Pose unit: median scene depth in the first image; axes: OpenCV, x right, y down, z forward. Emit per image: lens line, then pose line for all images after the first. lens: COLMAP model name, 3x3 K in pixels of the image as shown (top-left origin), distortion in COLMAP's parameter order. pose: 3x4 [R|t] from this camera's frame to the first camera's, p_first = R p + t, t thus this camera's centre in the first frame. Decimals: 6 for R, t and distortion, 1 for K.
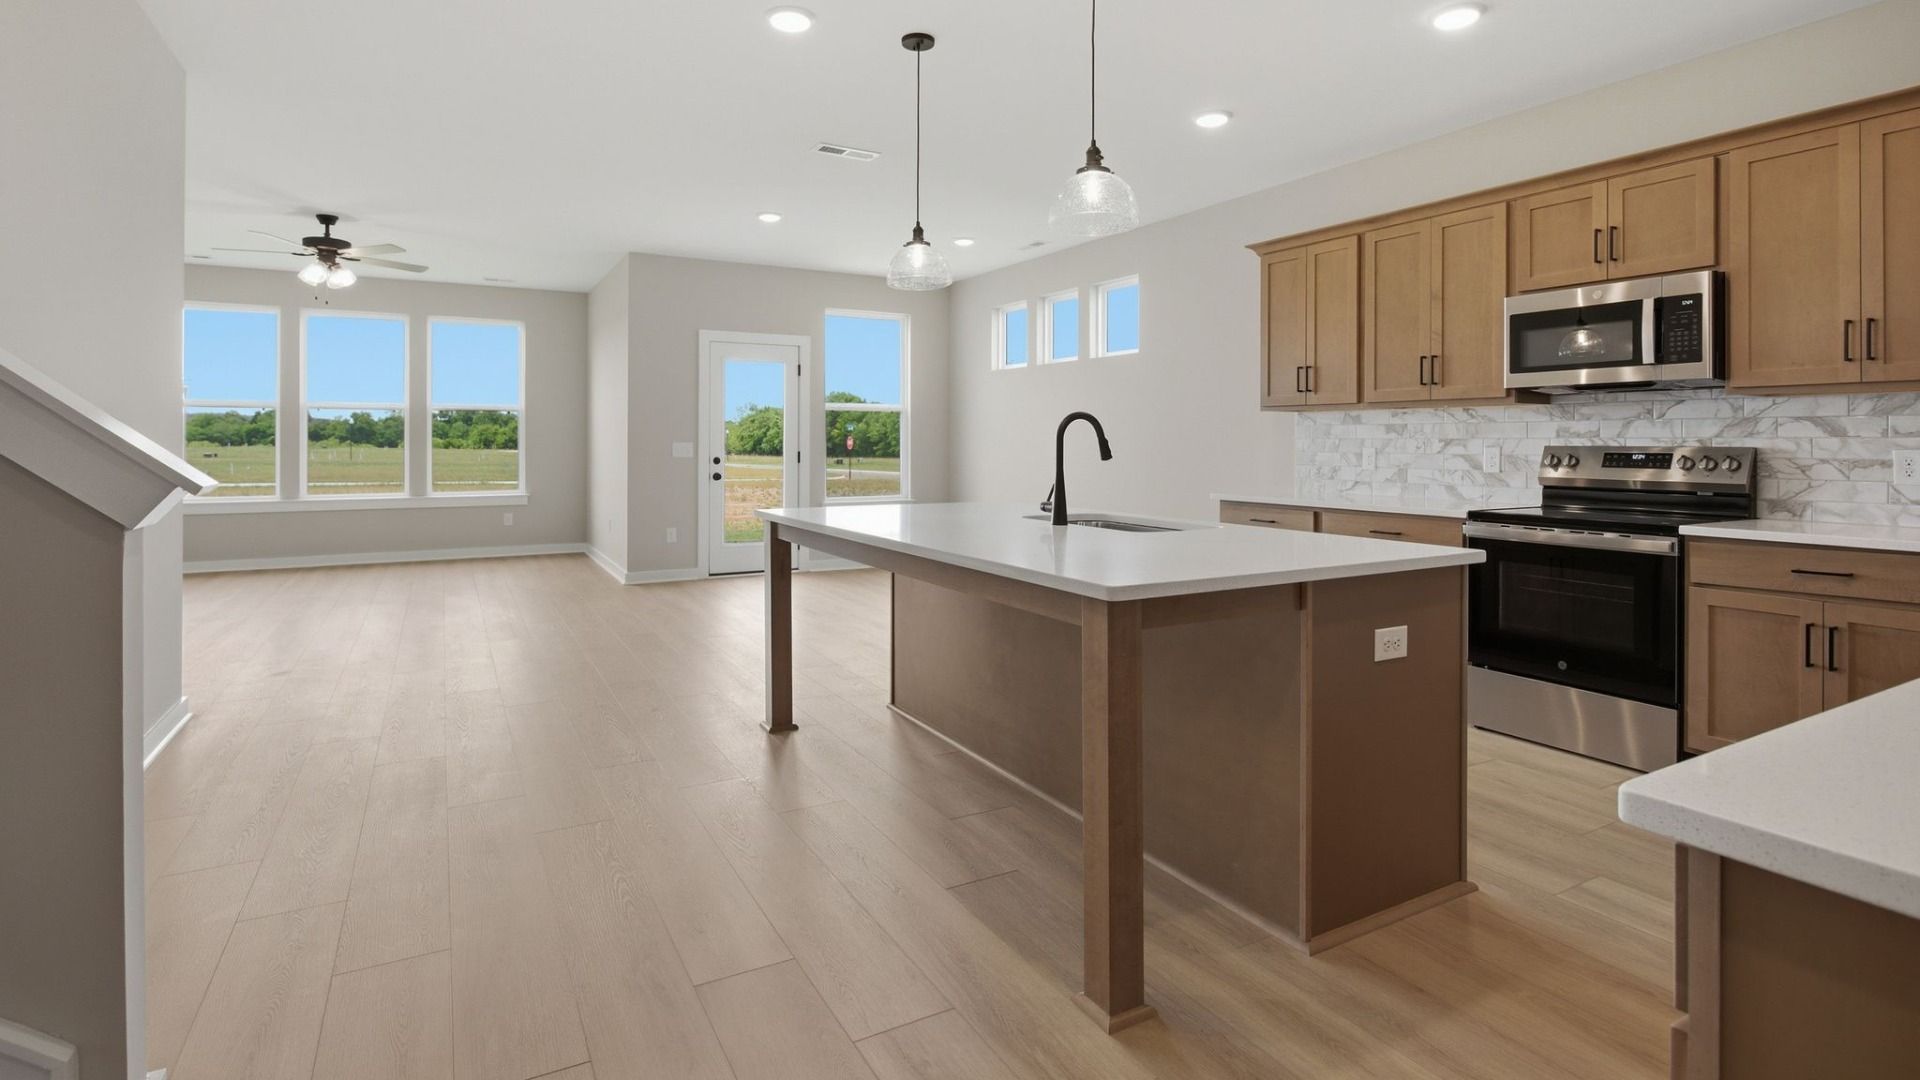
lens RADIAL K [[916.1, 0, 956.0], [0, 916.1, 435.7], [0, 0, 1]] dist [-0.009497, 0.000467]
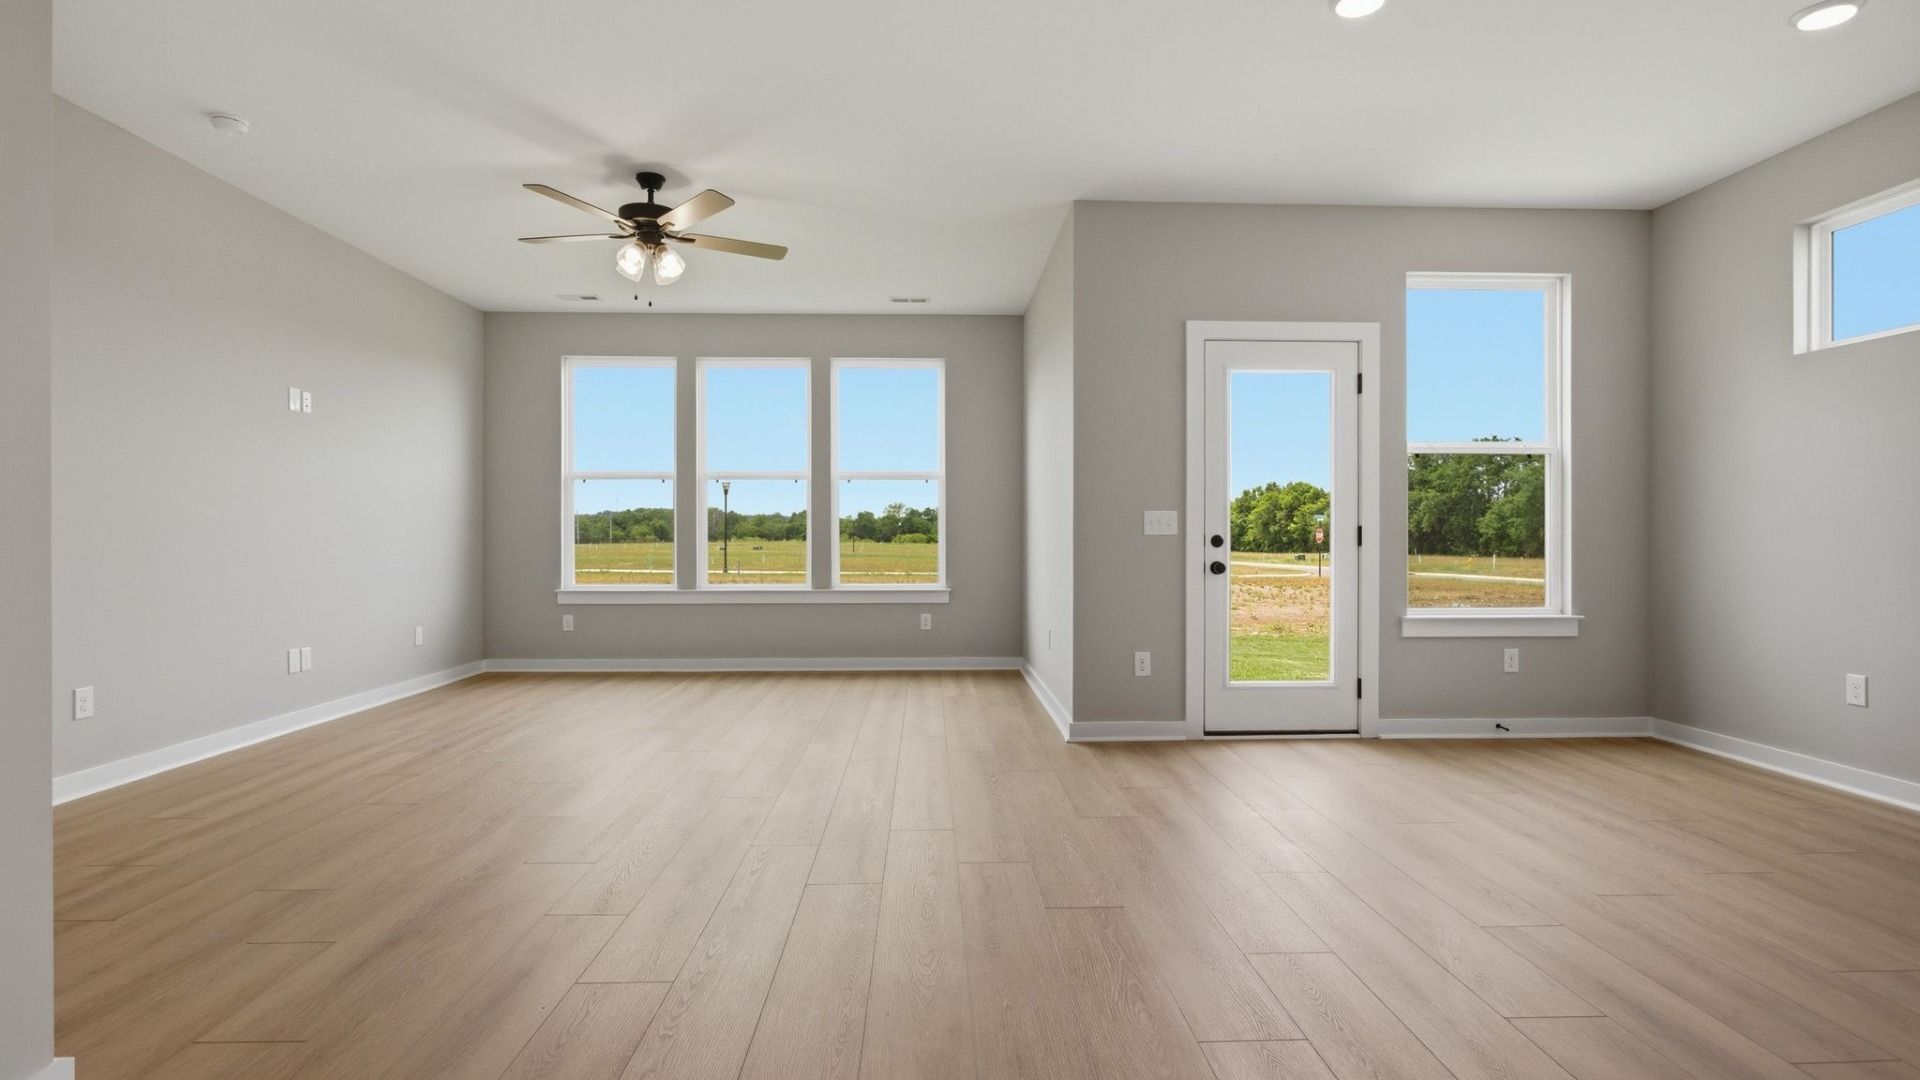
lens RADIAL K [[923.1, 0, 960.0], [0, 923.1, 540.0], [0, 0, 1]] dist [-0.010082, 0.001038]
pose [[0.888906, -0.000208, -0.458090, -0.136688], [0.004784, 0.999950, 0.008830, 0.020703], [0.458065, -0.010040, 0.888862, 0.397182]]
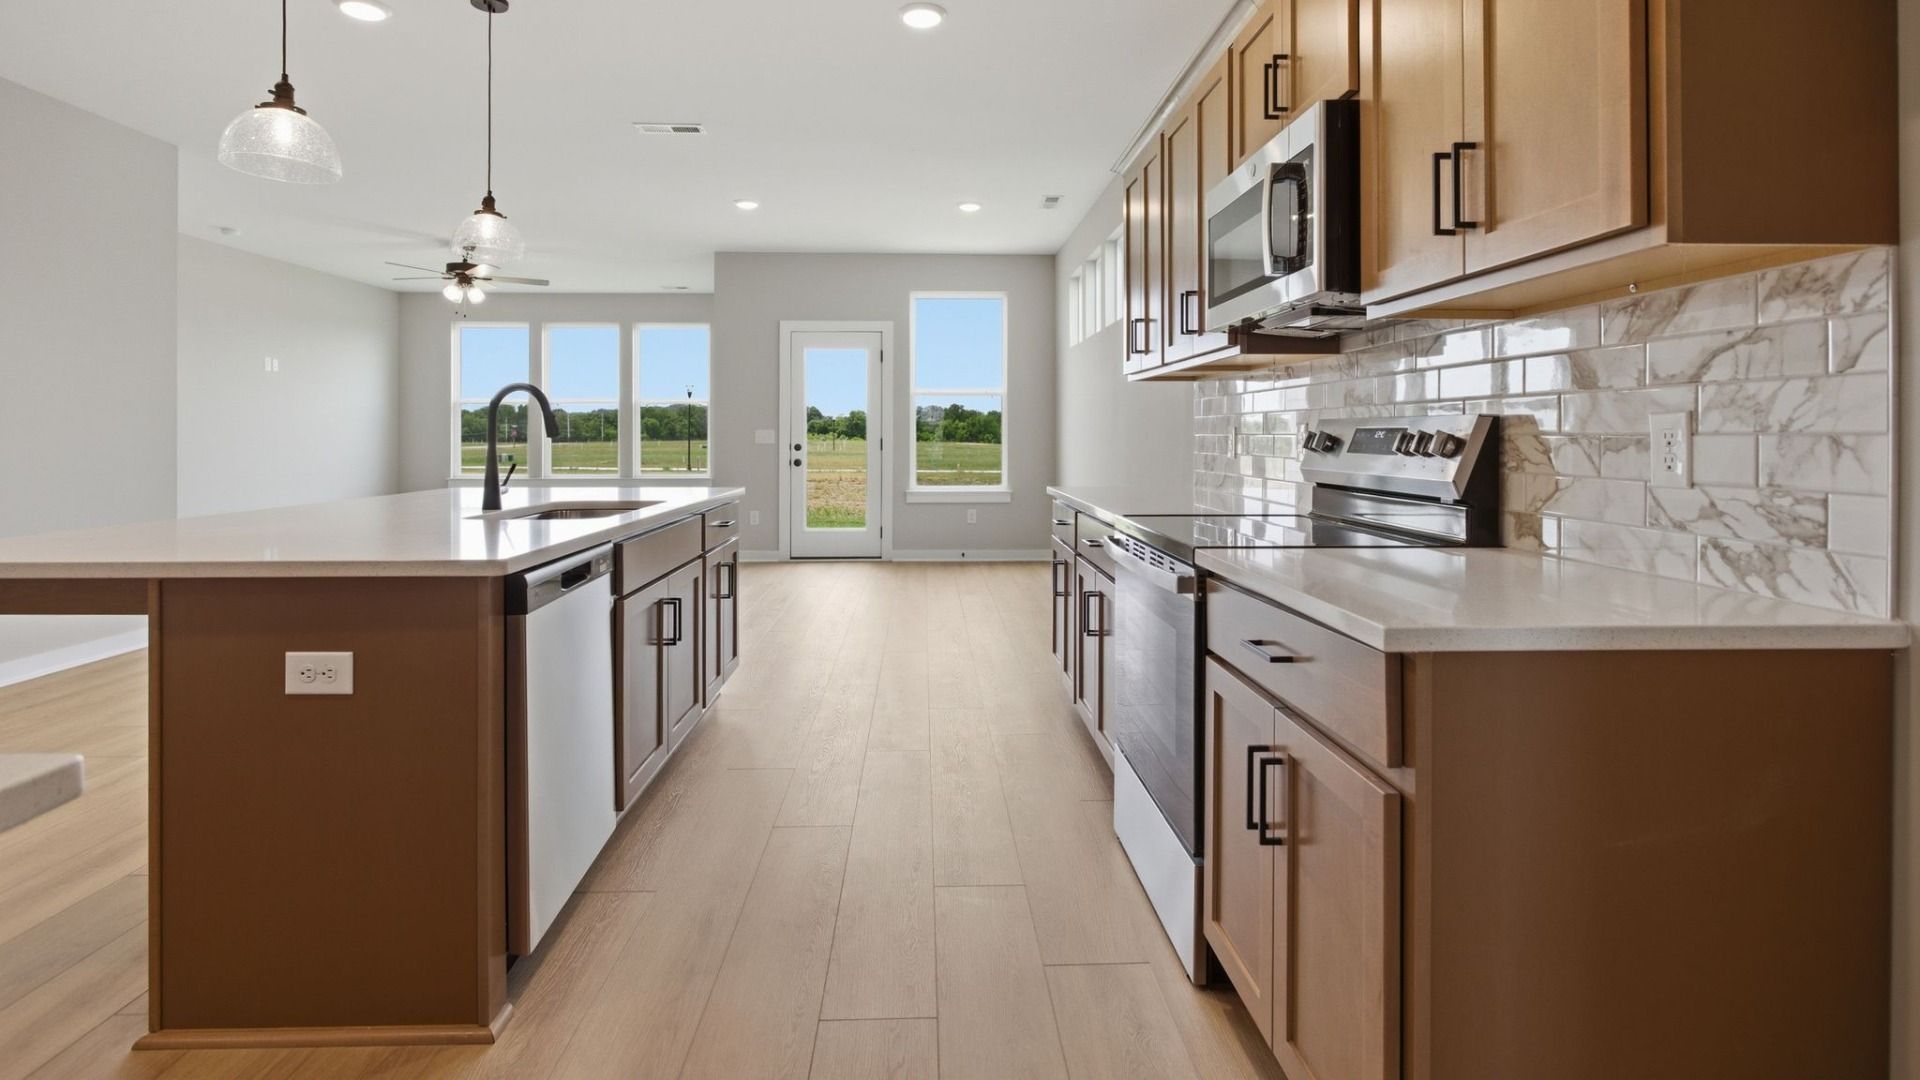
lens RADIAL K [[916.1, 0, 956.0], [0, 916.1, 435.7], [0, 0, 1]] dist [-0.009497, 0.000467]
pose [[0.891217, -0.002377, -0.453570, 0.367887], [0.005872, 0.999963, 0.006297, 0.008808], [0.453538, -0.008275, 0.891198, 0.163967]]
